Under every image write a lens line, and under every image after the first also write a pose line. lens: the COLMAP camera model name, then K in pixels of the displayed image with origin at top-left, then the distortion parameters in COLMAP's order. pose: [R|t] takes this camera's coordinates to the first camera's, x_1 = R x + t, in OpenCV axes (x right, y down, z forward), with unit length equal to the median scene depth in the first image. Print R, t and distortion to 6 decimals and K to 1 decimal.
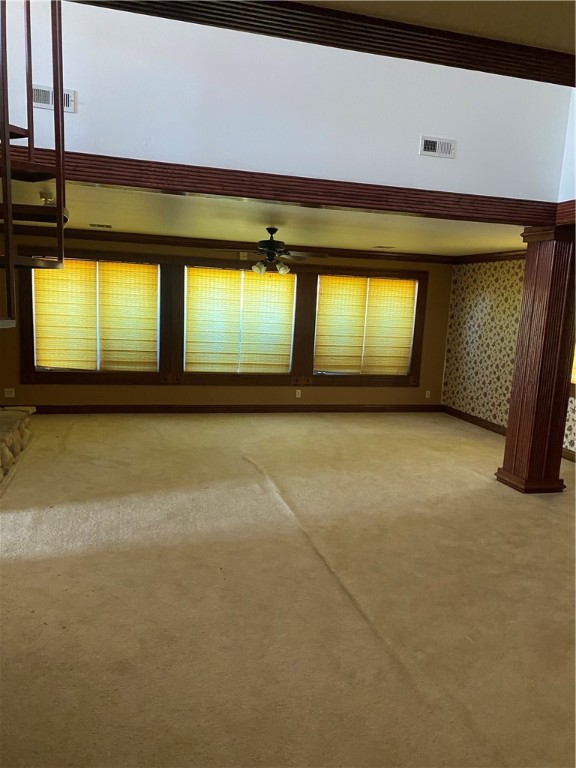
lens RADIAL K [[580.7, 0, 282.9], [0, 580.7, 388.6], [0, 0, 1]] dist [0.041951, -0.052559]
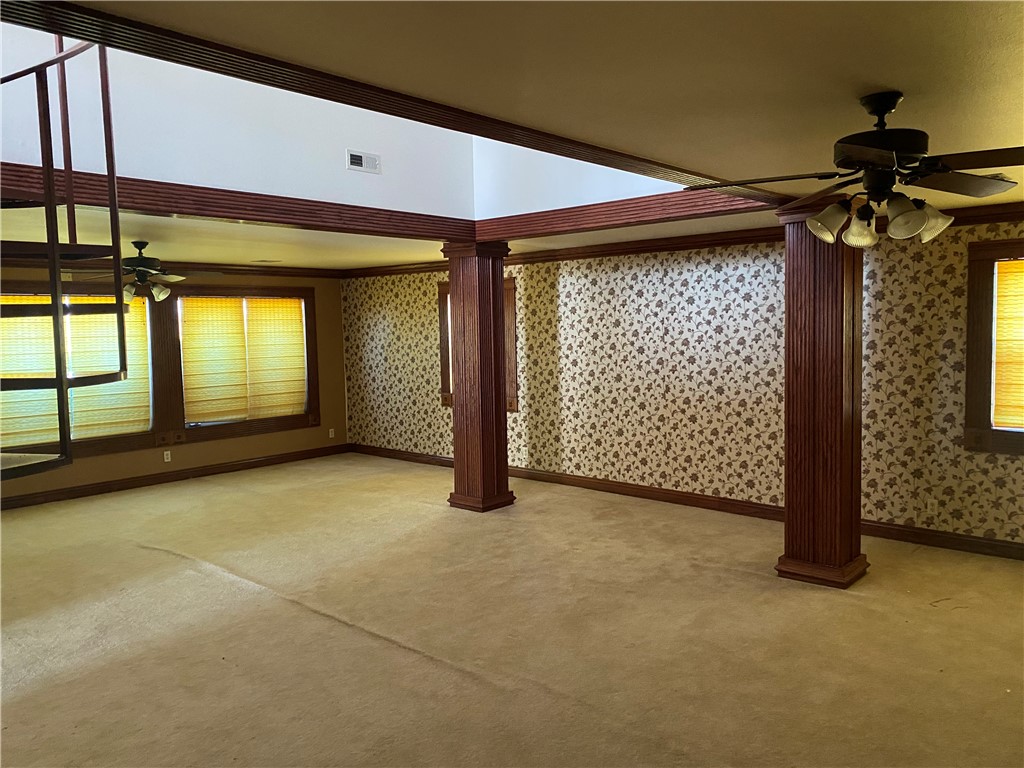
lens RADIAL K [[774.2, 0, 515.2], [0, 774.2, 375.3], [0, 0, 1]] dist [0.041951, -0.052559]
pose [[0.829248, -0.099813, 0.549896, -0.225899], [0.141989, 0.989265, -0.034557, 0.005980], [-0.540543, 0.106735, 0.834518, -0.126989]]
